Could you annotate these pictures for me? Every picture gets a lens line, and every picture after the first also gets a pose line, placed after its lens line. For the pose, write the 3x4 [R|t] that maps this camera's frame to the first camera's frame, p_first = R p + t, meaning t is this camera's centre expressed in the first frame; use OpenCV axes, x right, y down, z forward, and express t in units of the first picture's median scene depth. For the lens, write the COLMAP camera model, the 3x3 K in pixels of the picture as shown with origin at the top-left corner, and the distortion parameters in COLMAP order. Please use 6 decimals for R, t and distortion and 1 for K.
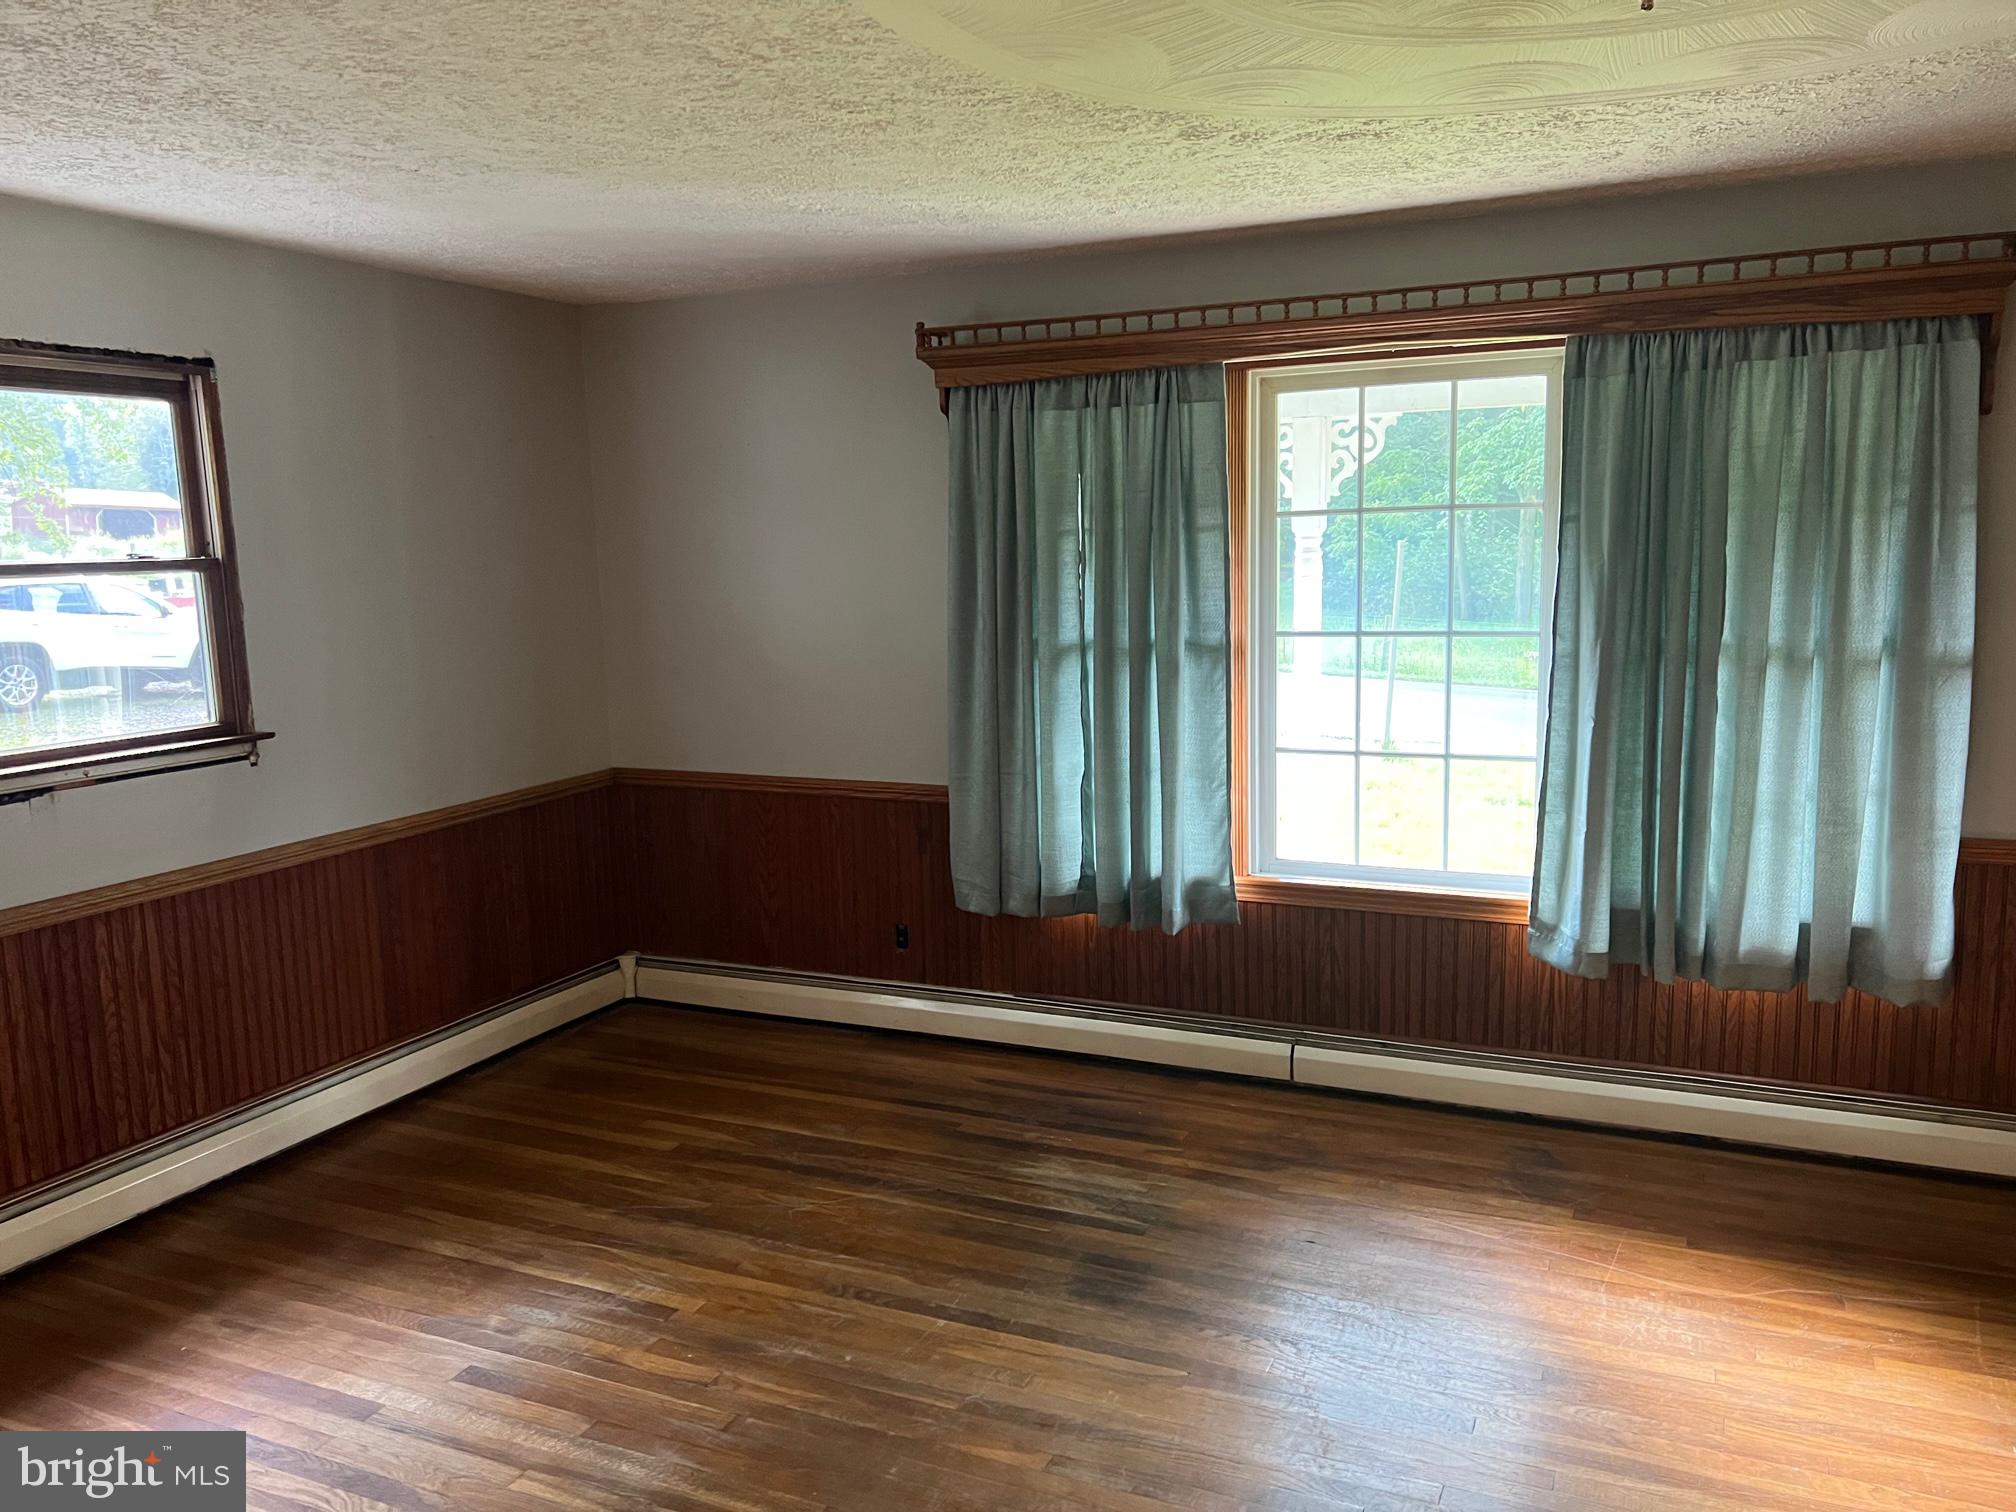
lens RADIAL K [[1462.0, 0, 1008.0], [0, 1462.0, 756.0], [0, 0, 1]] dist [-0.002442, 0.006696]
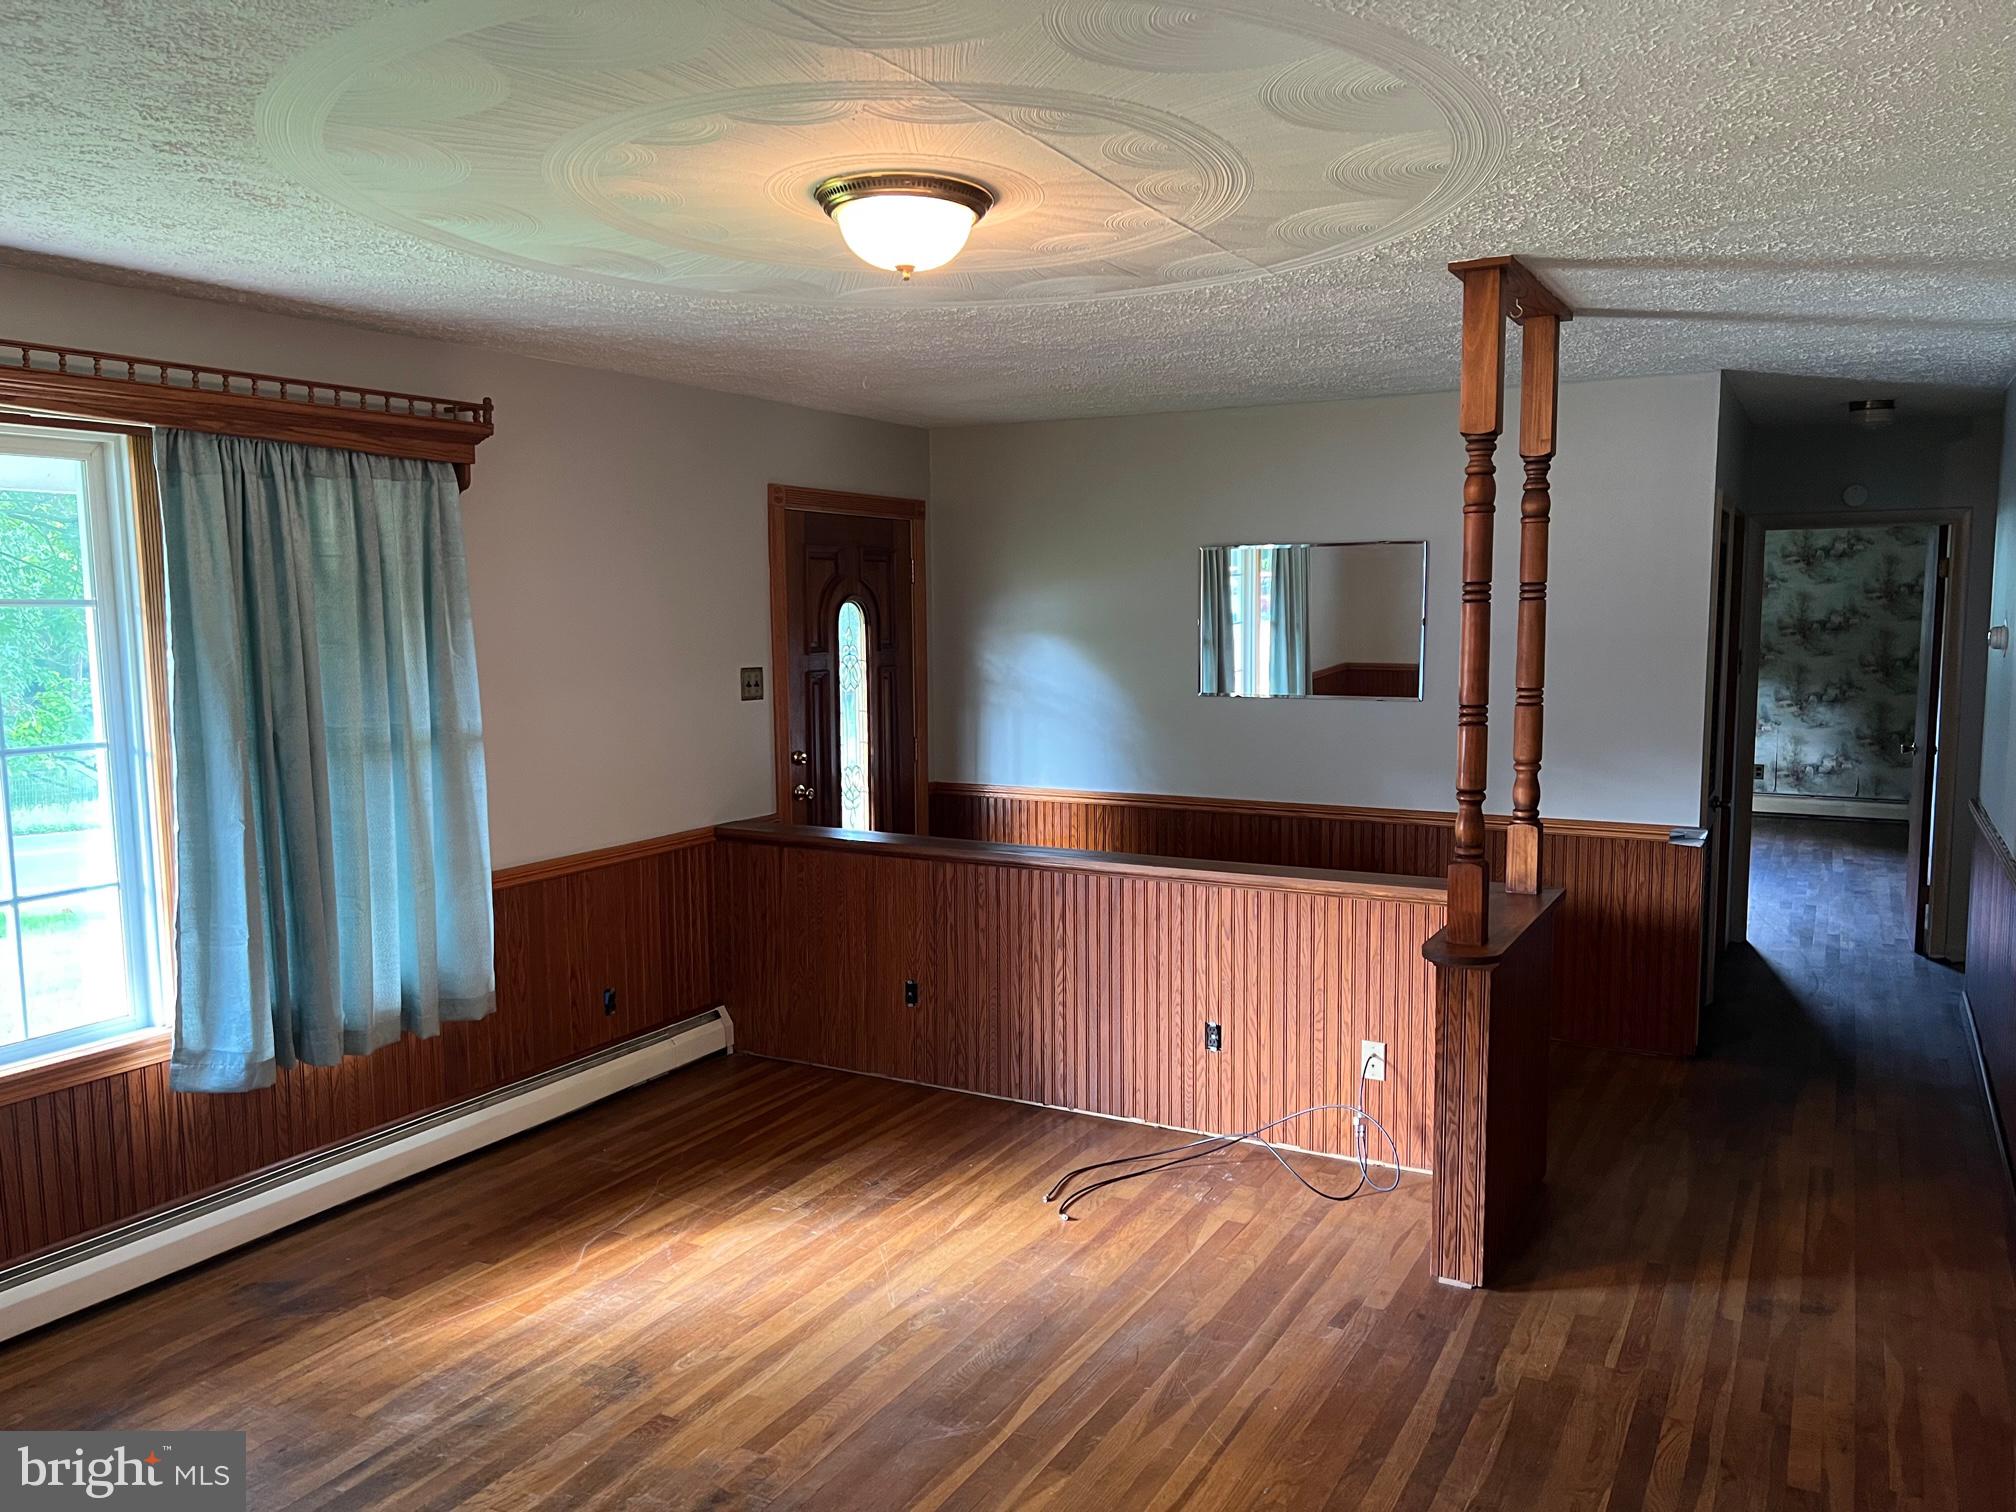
lens RADIAL K [[1511.8, 0, 1014.4], [0, 1511.8, 758.0], [0, 0, 1]] dist [0.060556, -0.068323]
pose [[0.084264, -0.082861, 0.992992, -0.560318], [0.151820, 0.985969, 0.069392, -0.059872], [-0.984810, 0.144909, 0.095662, 0.386876]]
